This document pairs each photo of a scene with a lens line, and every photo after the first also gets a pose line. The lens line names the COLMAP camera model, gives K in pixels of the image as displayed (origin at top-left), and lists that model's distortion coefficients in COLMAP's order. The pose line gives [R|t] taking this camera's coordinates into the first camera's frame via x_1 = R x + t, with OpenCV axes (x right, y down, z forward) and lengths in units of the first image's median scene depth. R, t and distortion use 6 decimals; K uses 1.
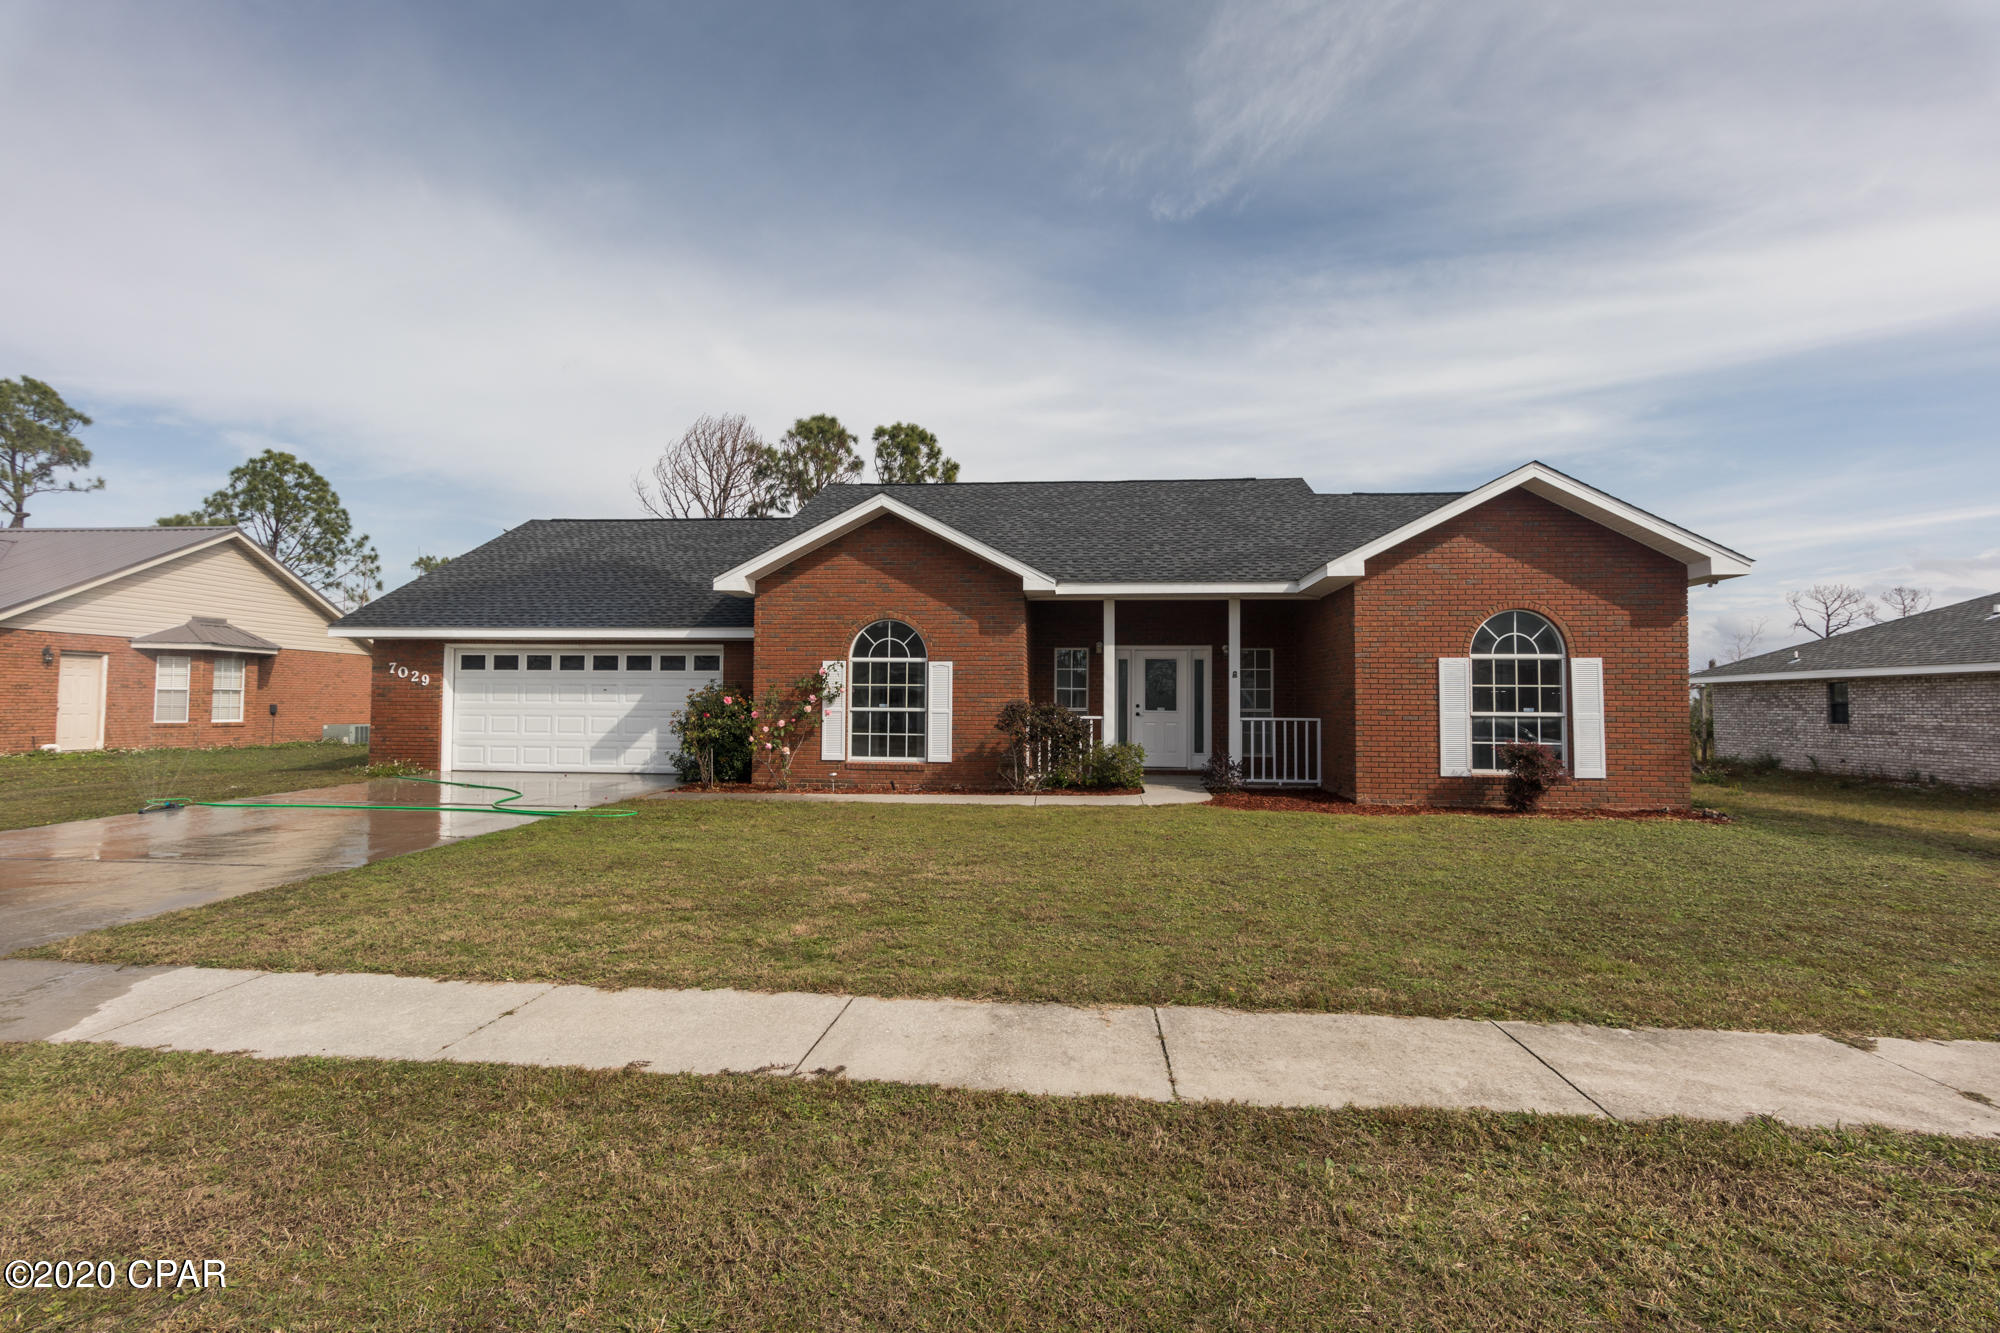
lens RADIAL K [[959.4, 0, 994.1], [0, 959.4, 666.1], [0, 0, 1]] dist [0.004820, -0.000320]
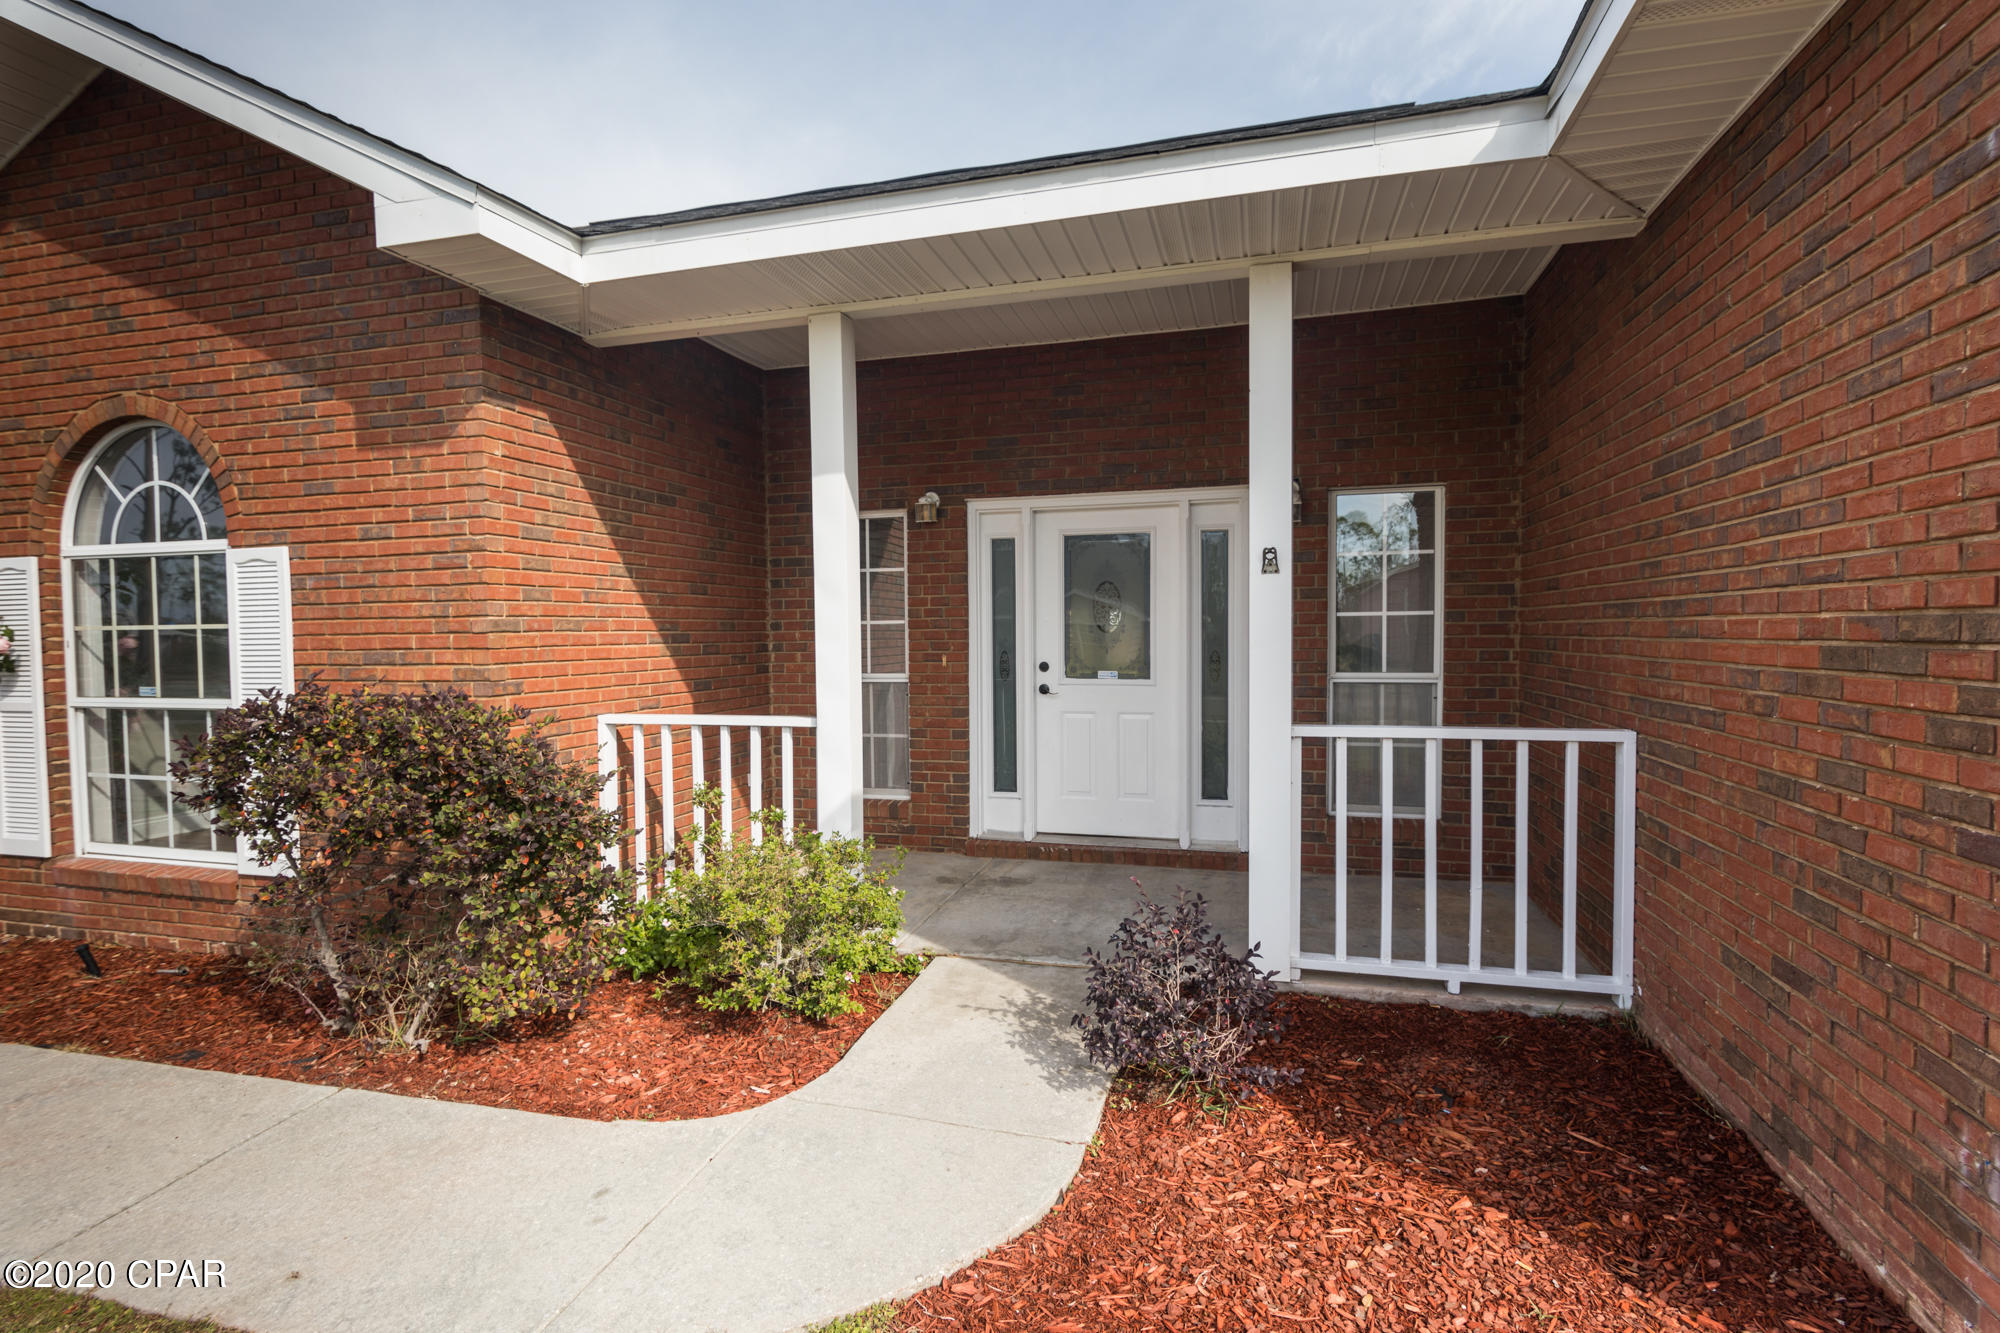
lens RADIAL K [[959.4, 0, 984.9], [0, 959.4, 665.5], [0, 0, 1]] dist [0.004820, -0.000320]
pose [[0.984244, -0.011827, -0.176418, 0.230525], [0.025009, 0.997041, 0.072686, 0.016528], [0.175036, -0.075953, 0.981628, 0.764016]]
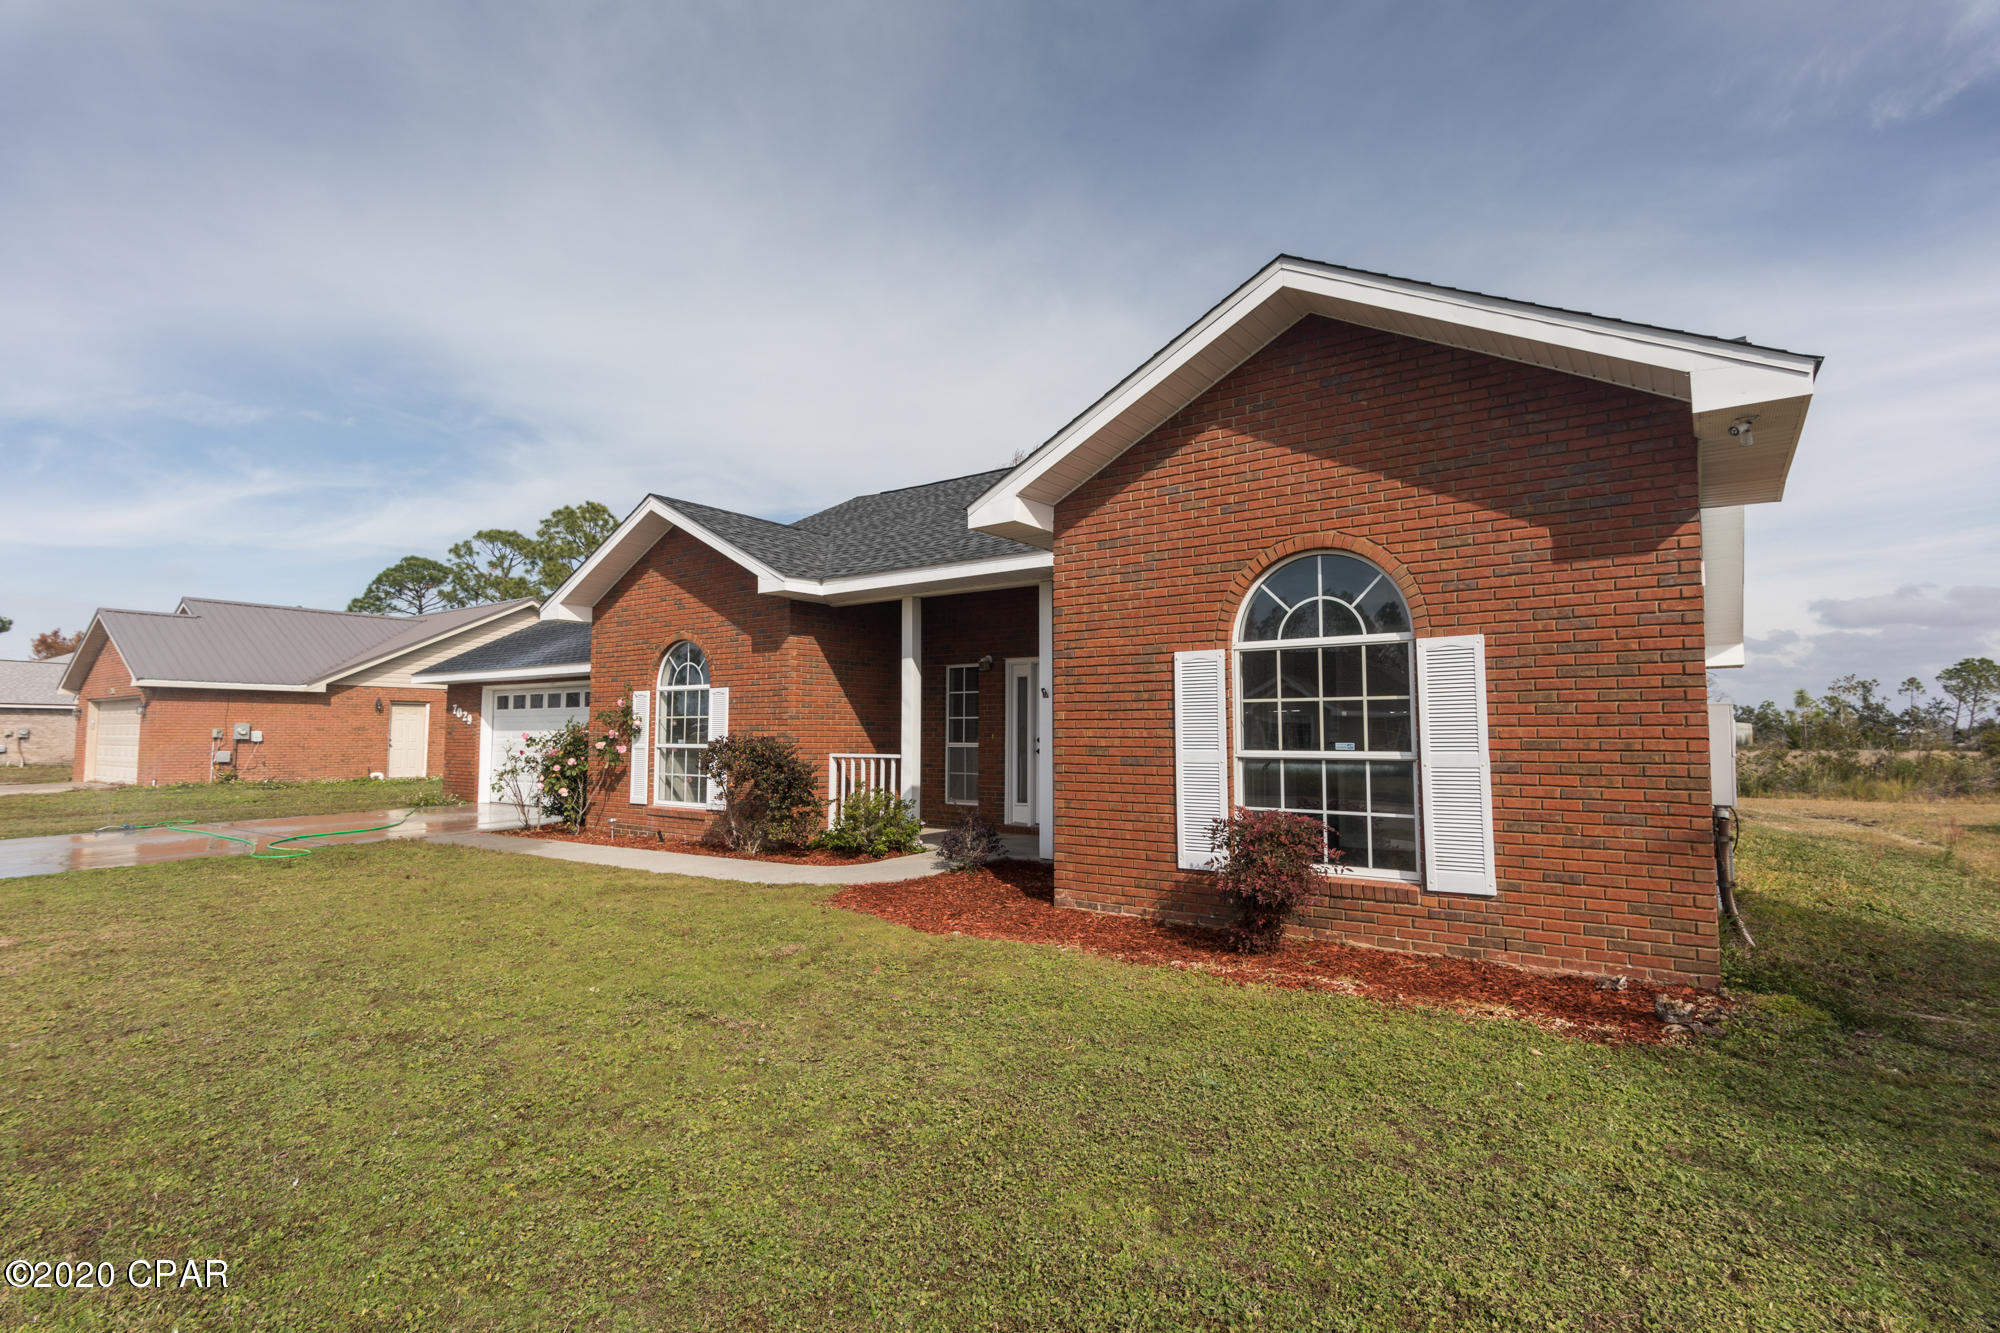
lens RADIAL K [[959.4, 0, 987.9], [0, 959.4, 665.9], [0, 0, 1]] dist [0.004820, -0.000320]
pose [[0.860082, -0.043116, -0.508331, 0.582645], [0.024342, 0.998756, -0.043527, 0.018689], [0.509575, 0.025063, 0.860061, 0.420434]]
